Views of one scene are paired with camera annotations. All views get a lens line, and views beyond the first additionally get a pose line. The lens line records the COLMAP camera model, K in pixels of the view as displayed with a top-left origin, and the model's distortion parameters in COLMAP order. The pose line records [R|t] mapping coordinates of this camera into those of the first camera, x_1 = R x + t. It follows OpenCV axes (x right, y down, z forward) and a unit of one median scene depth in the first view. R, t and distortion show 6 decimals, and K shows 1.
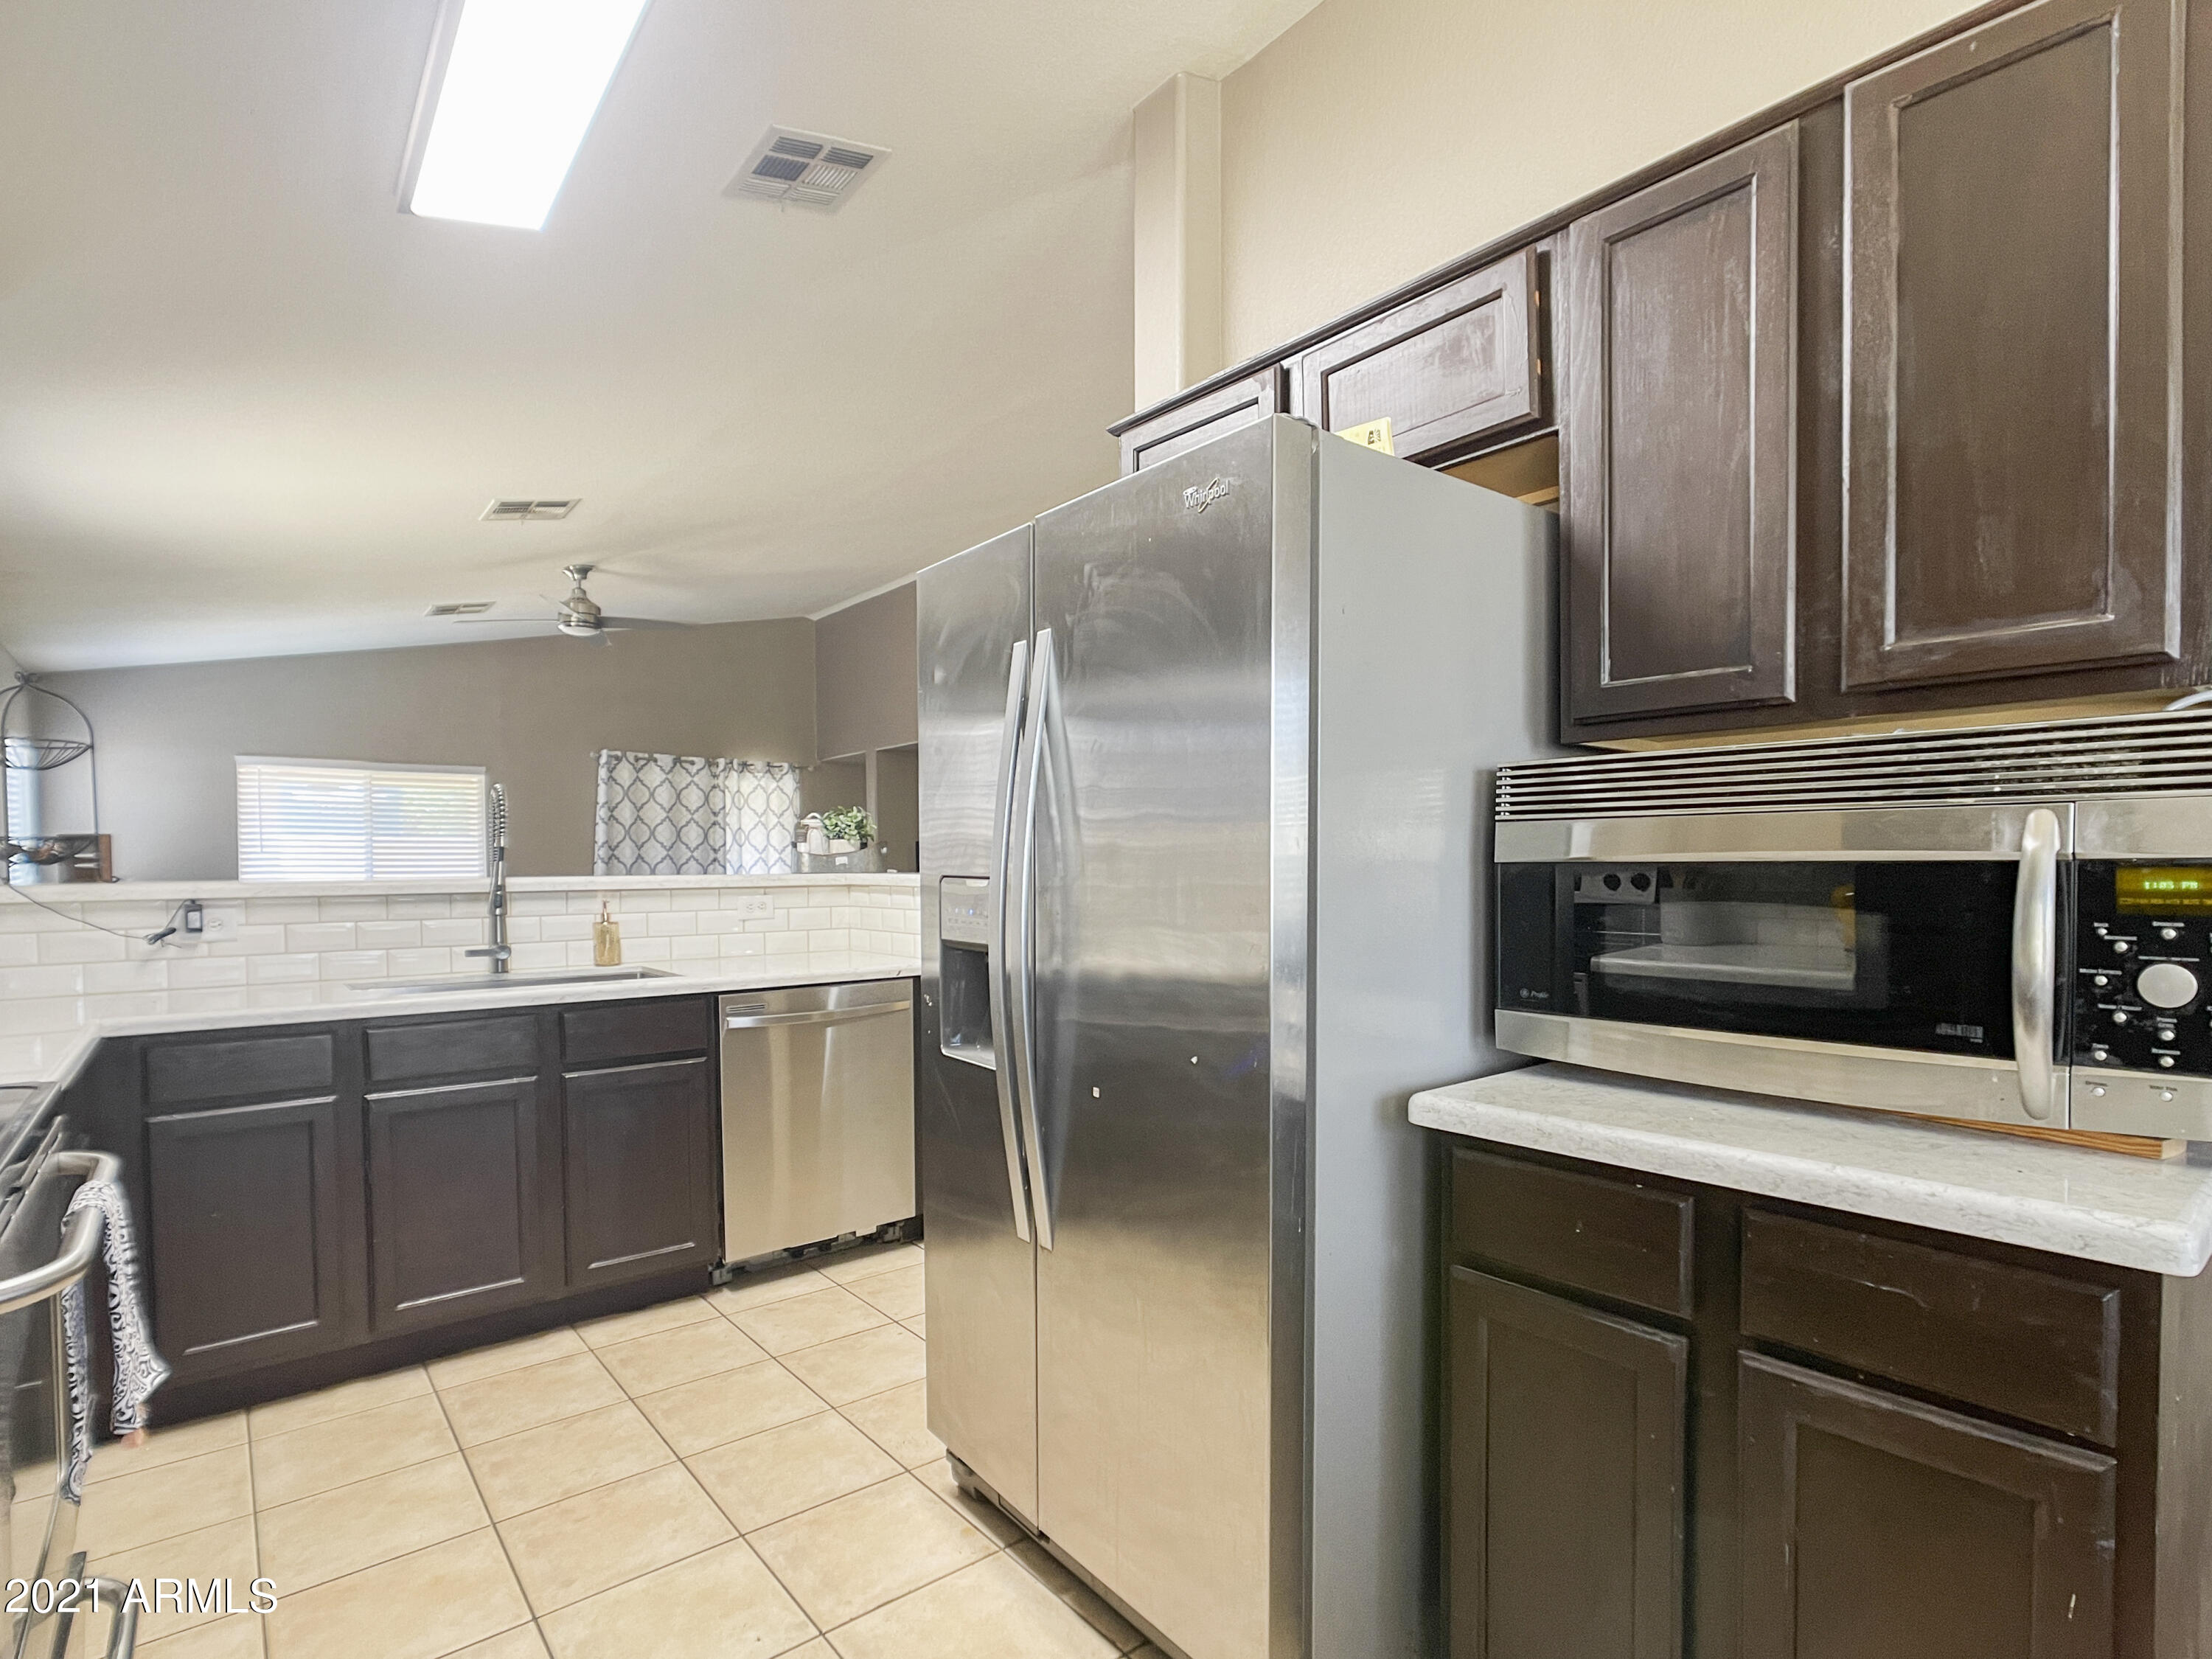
lens RADIAL K [[1100.5, 0, 1099.8], [0, 1100.5, 925.2], [0, 0, 1]] dist [0.011747, 0.001125]
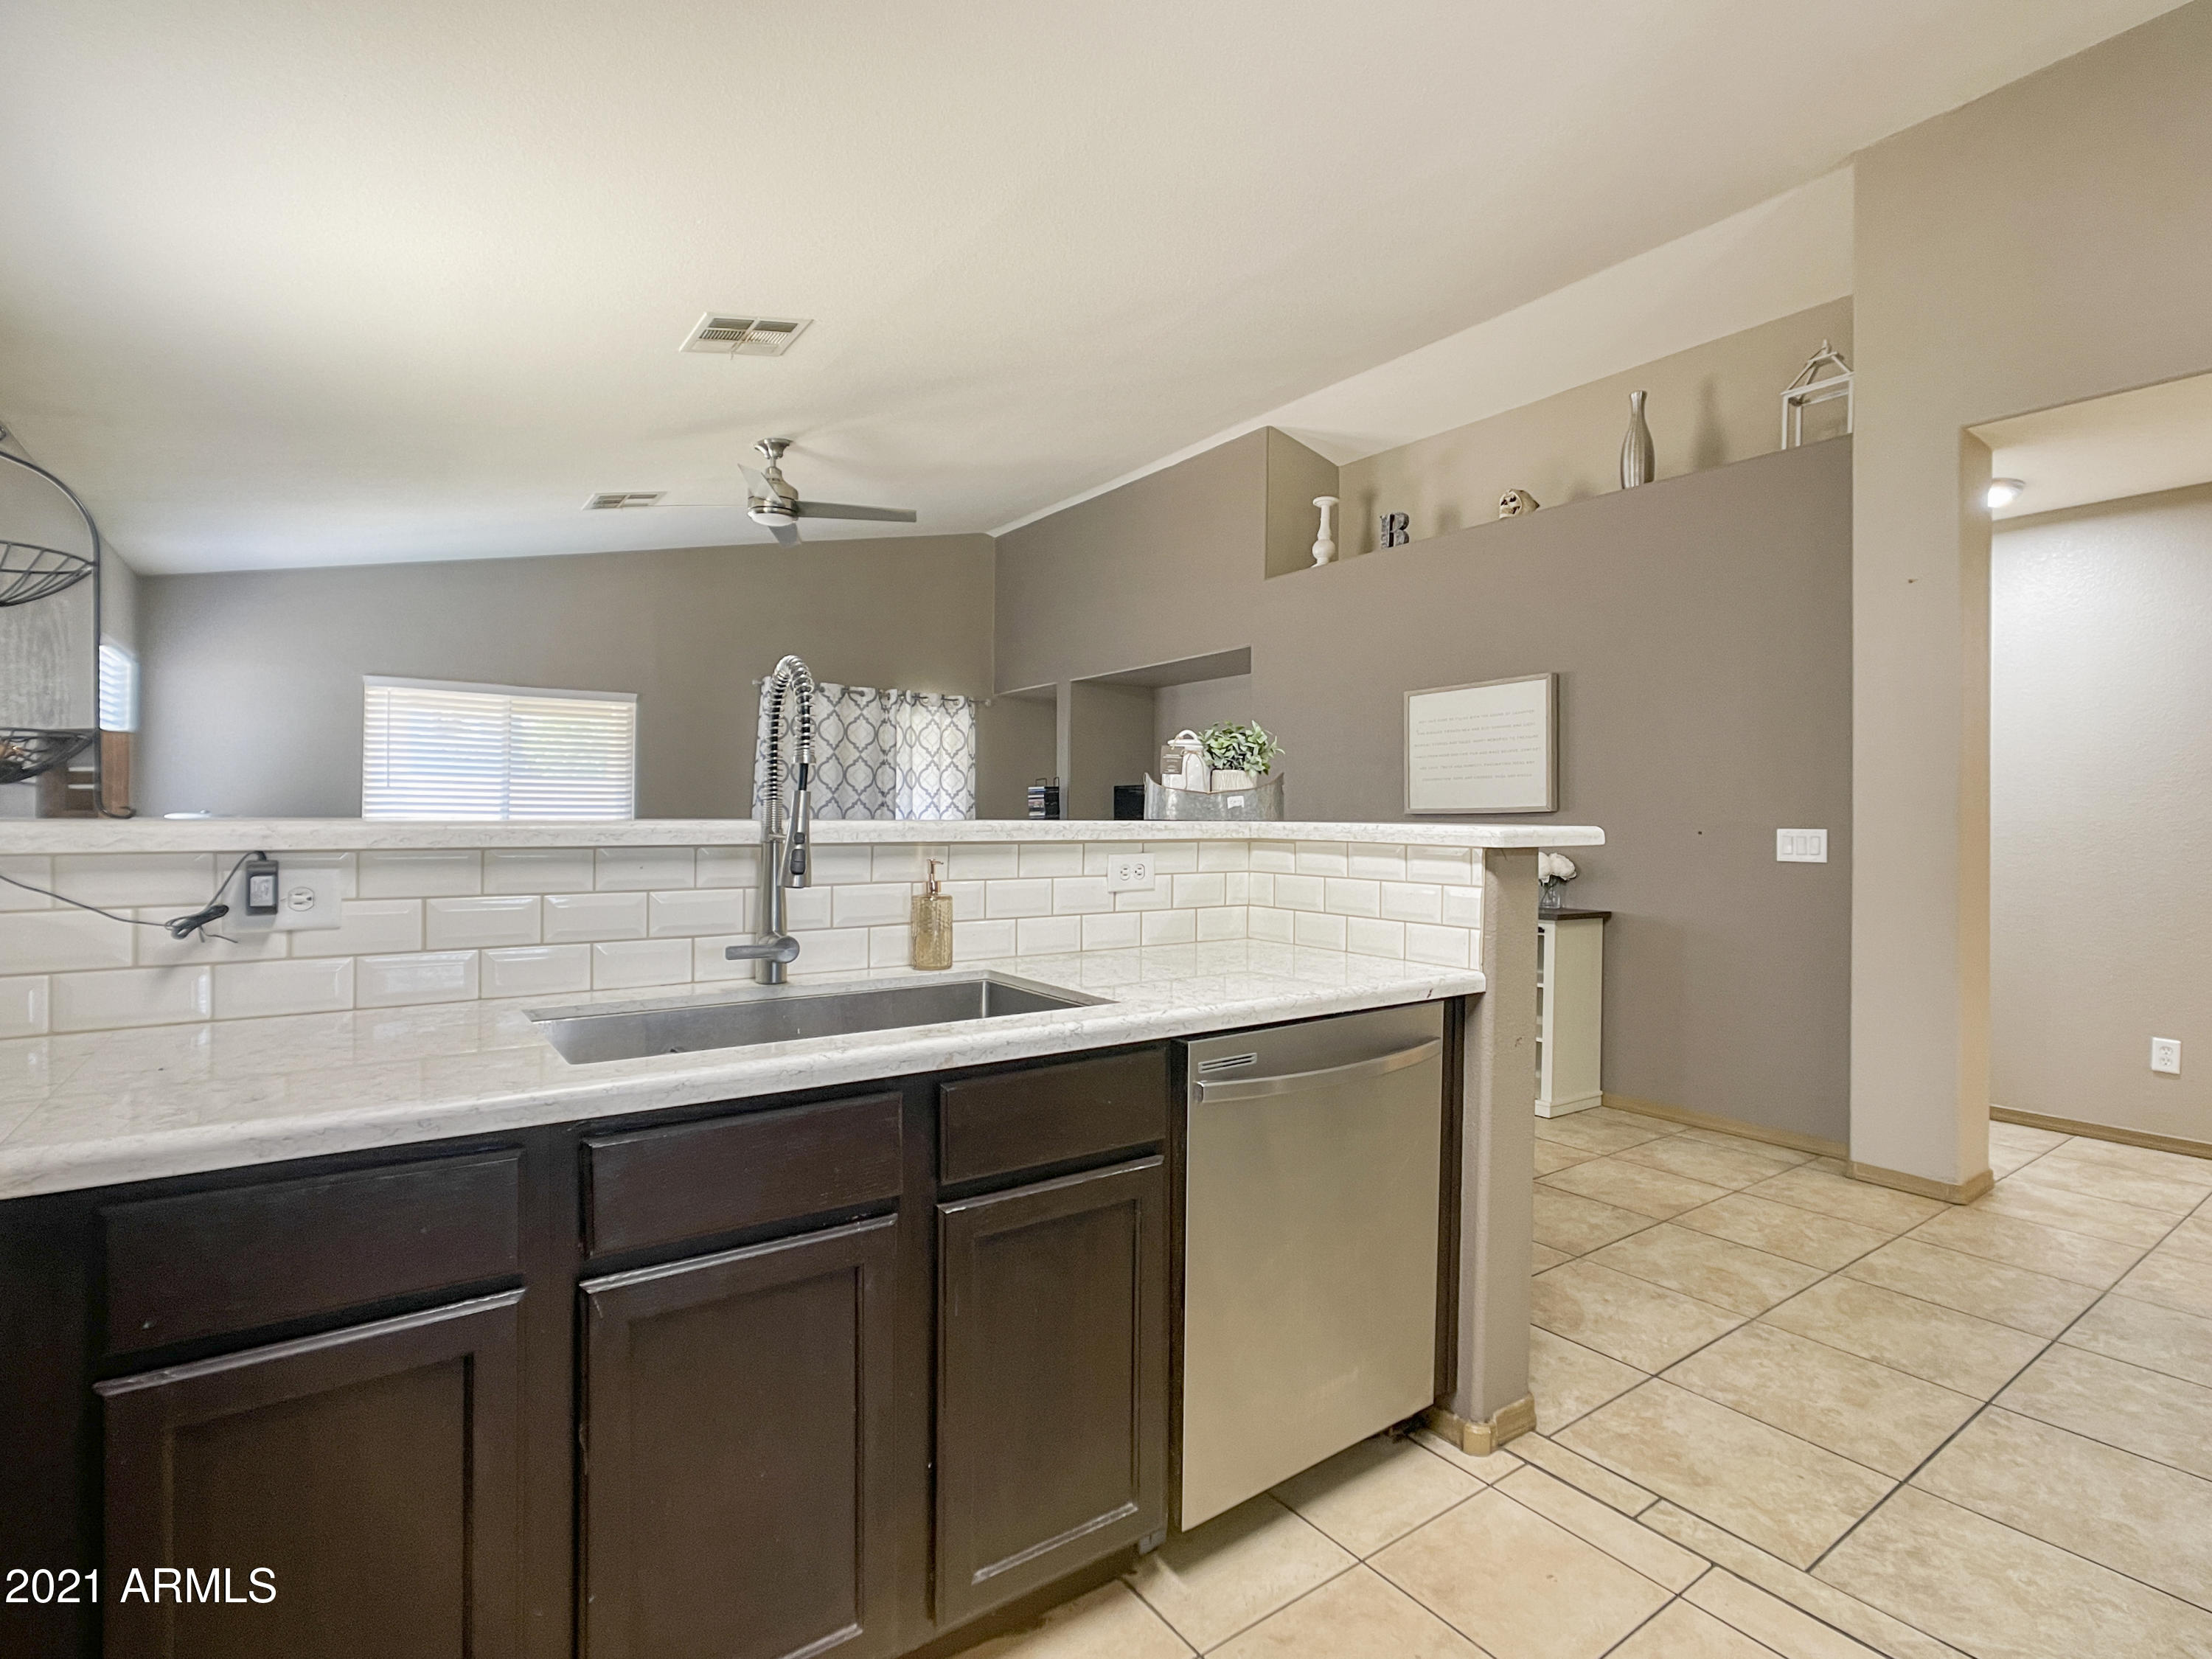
lens RADIAL K [[1083.3, 0, 1131.2], [0, 1083.3, 846.9], [0, 0, 1]] dist [0.001281, 0.001145]
pose [[0.998818, 0.015732, -0.045996, -0.167494], [-0.016971, 0.999500, -0.026675, -0.008526], [0.045553, 0.027424, 0.998585, 0.222427]]
